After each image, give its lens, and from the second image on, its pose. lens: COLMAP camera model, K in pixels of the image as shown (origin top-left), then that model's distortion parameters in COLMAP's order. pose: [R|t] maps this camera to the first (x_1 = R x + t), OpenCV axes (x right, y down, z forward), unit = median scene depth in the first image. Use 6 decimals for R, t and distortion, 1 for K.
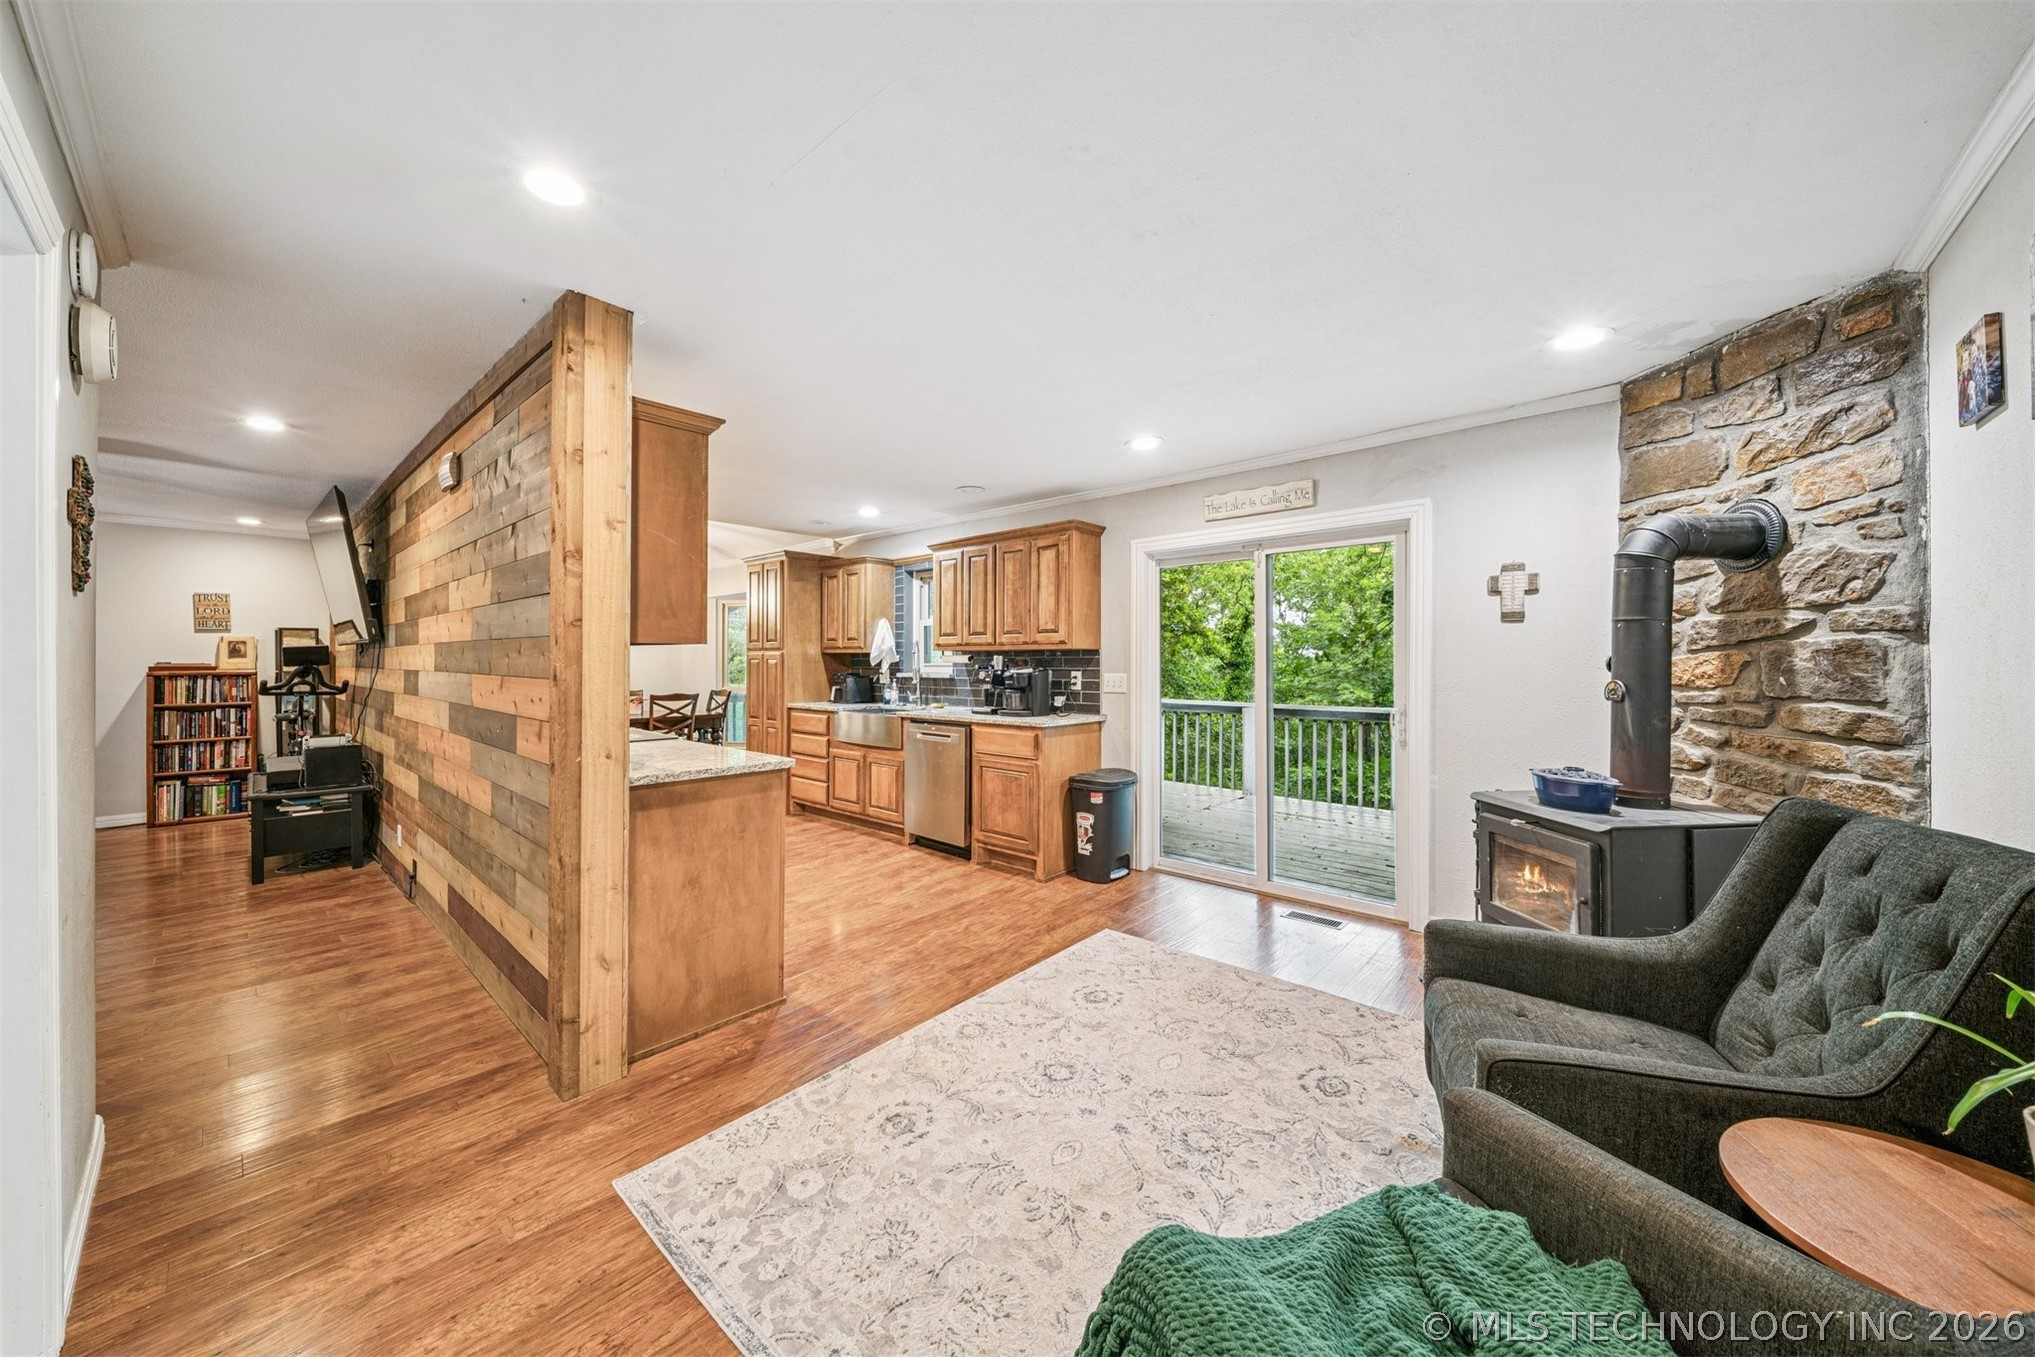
lens RADIAL K [[705.6, 0, 995.9], [0, 705.6, 664.6], [0, 0, 1]] dist [0.005835, -0.004631]
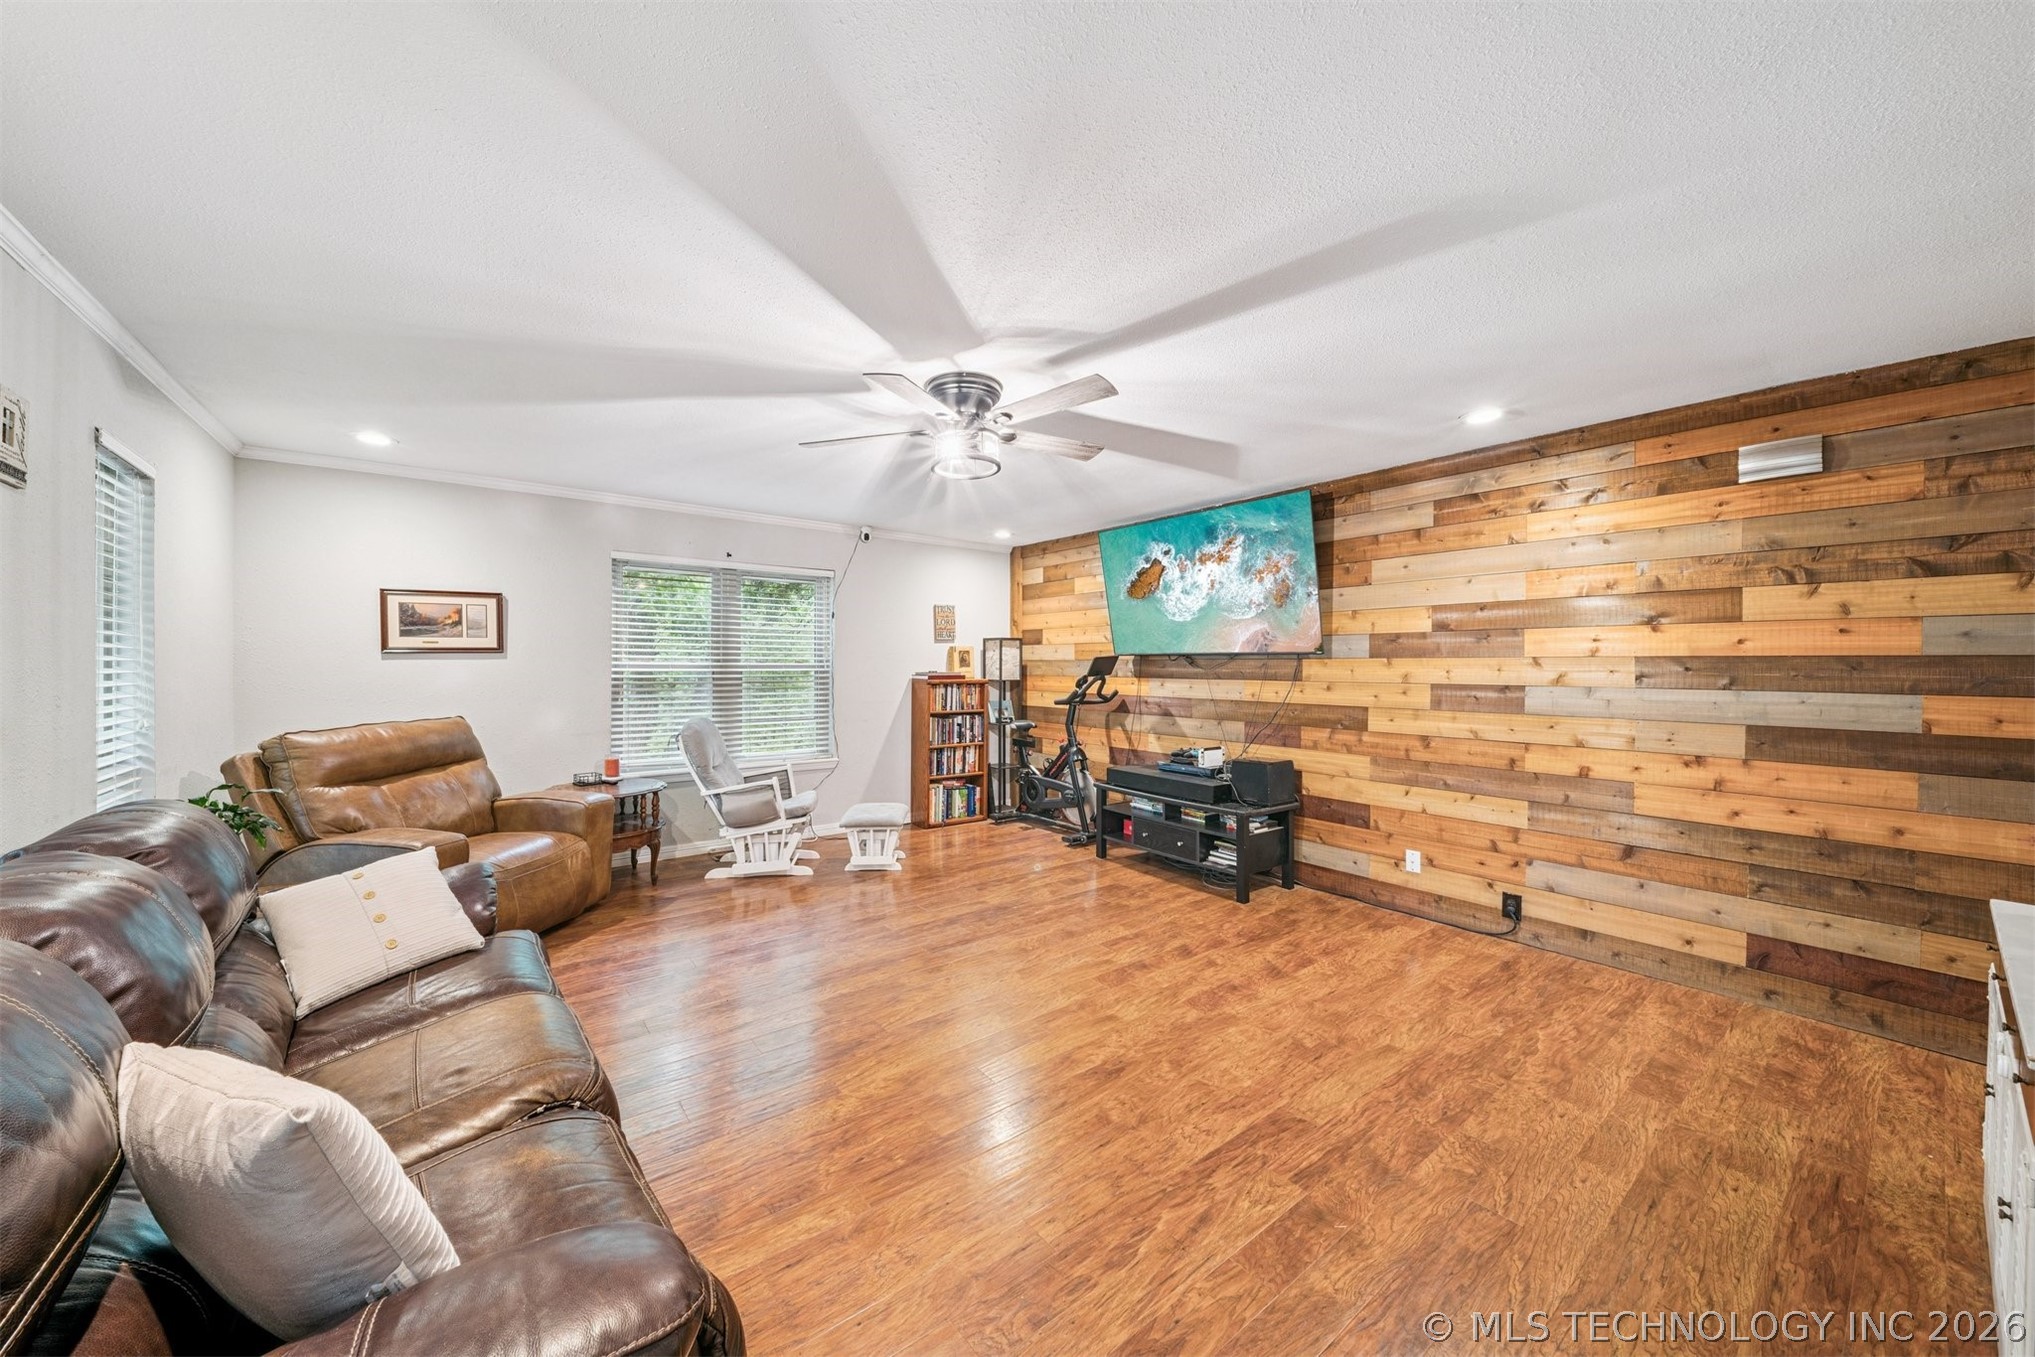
lens RADIAL K [[711.3, 0, 993.1], [0, 711.3, 667.9], [0, 0, 1]] dist [0.017668, -0.008971]
pose [[0.981462, 0.000751, -0.191653, -0.915431], [-0.000599, 0.999999, 0.000849, -0.009429], [0.191654, -0.000719, 0.981462, -0.021460]]
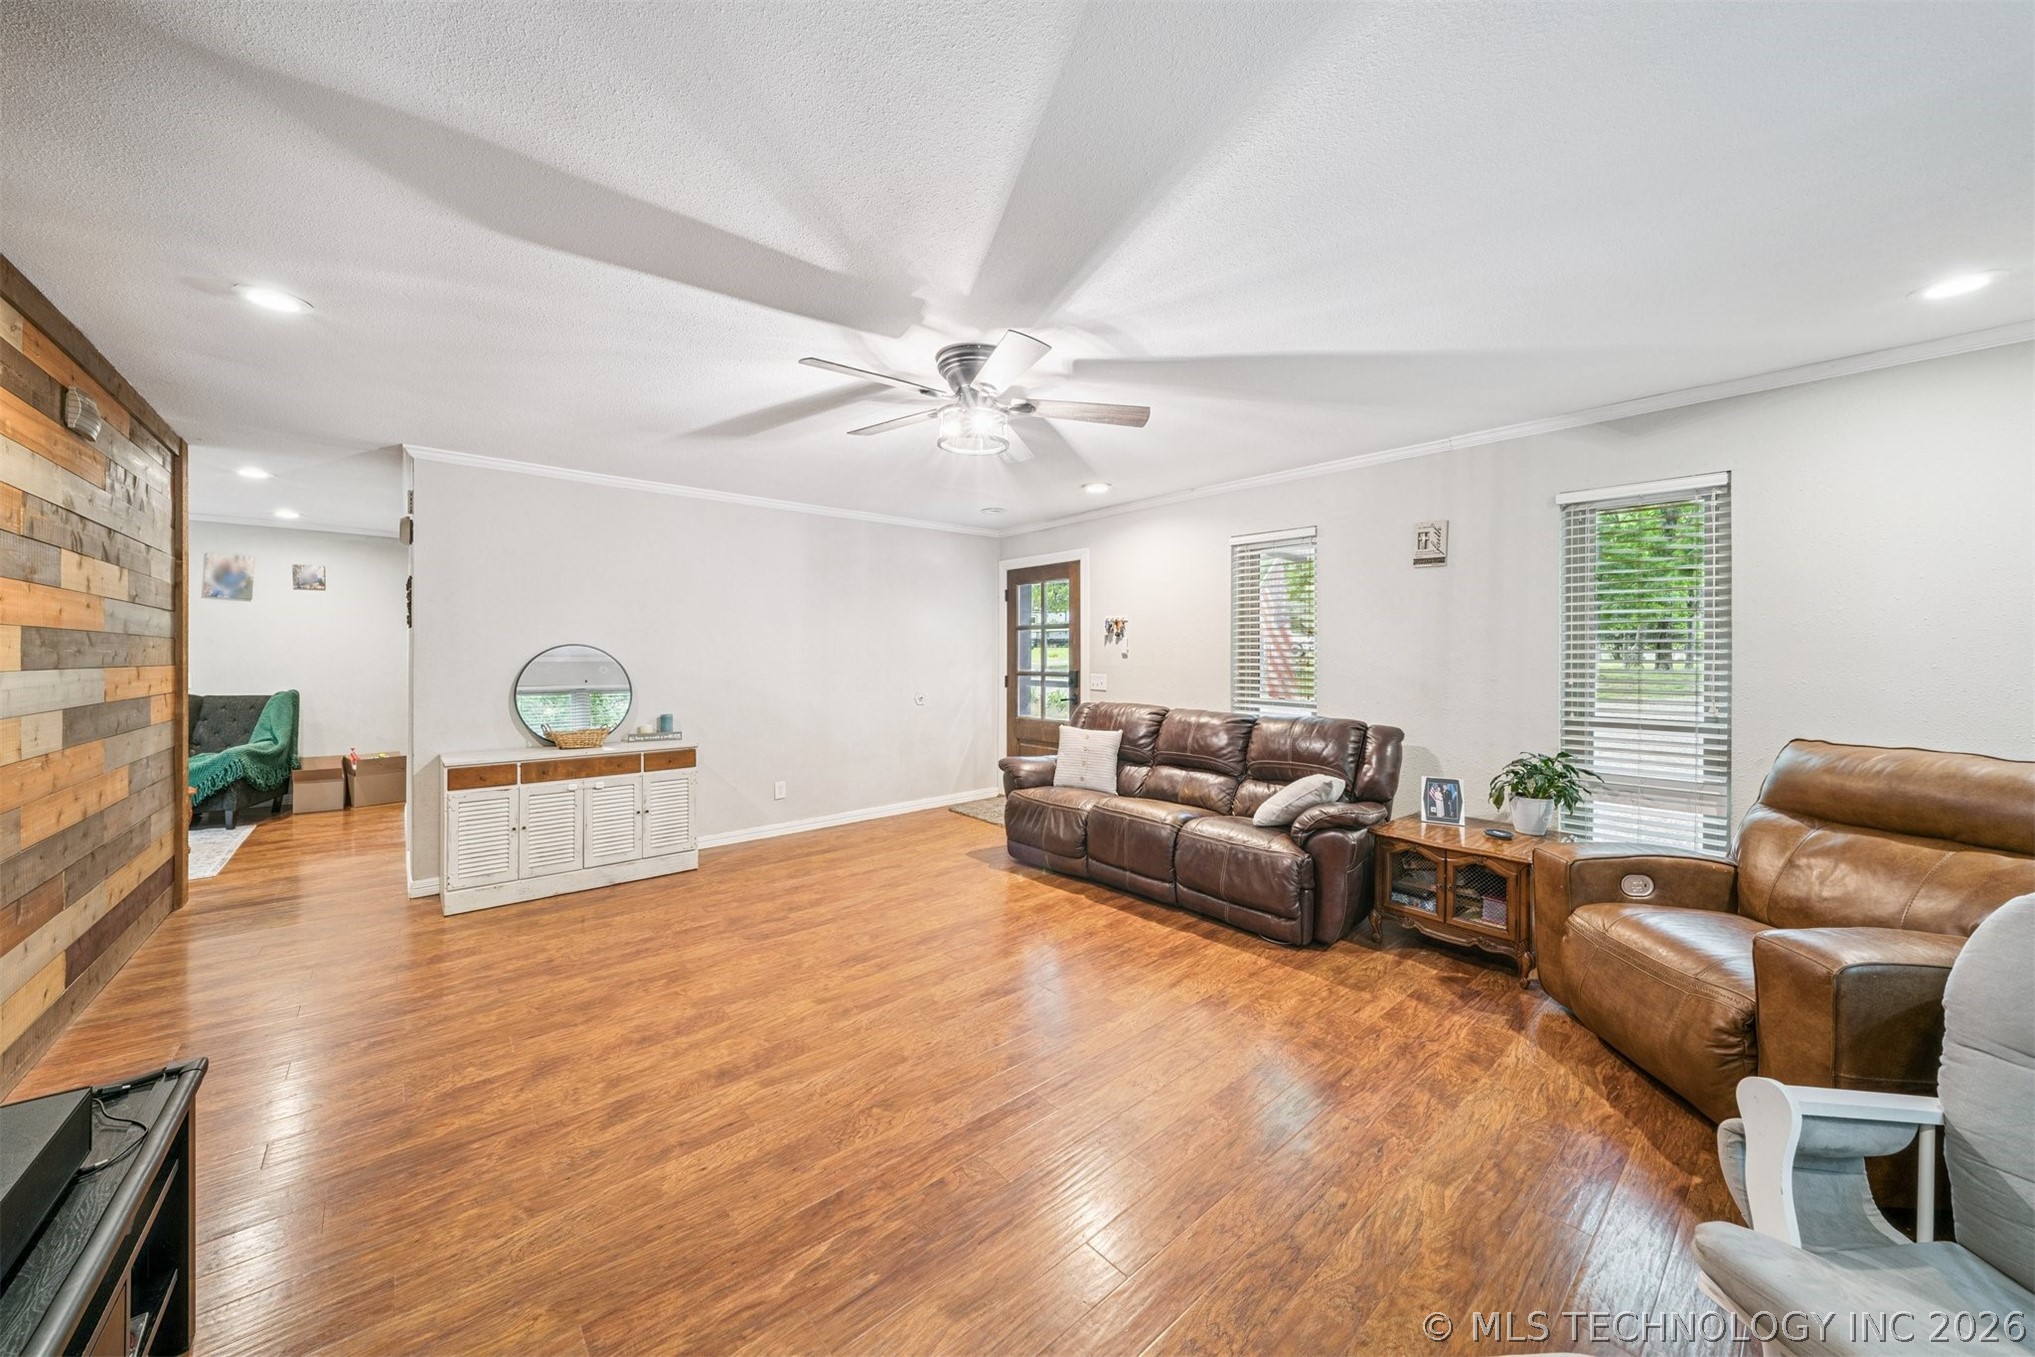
lens RADIAL K [[705.6, 0, 995.9], [0, 705.6, 664.6], [0, 0, 1]] dist [0.005835, -0.004631]
pose [[-0.990633, -0.011422, 0.136071, -1.116184], [-0.009742, 0.999868, 0.013002, -0.006279], [-0.136201, 0.011554, -0.990614, 0.964224]]
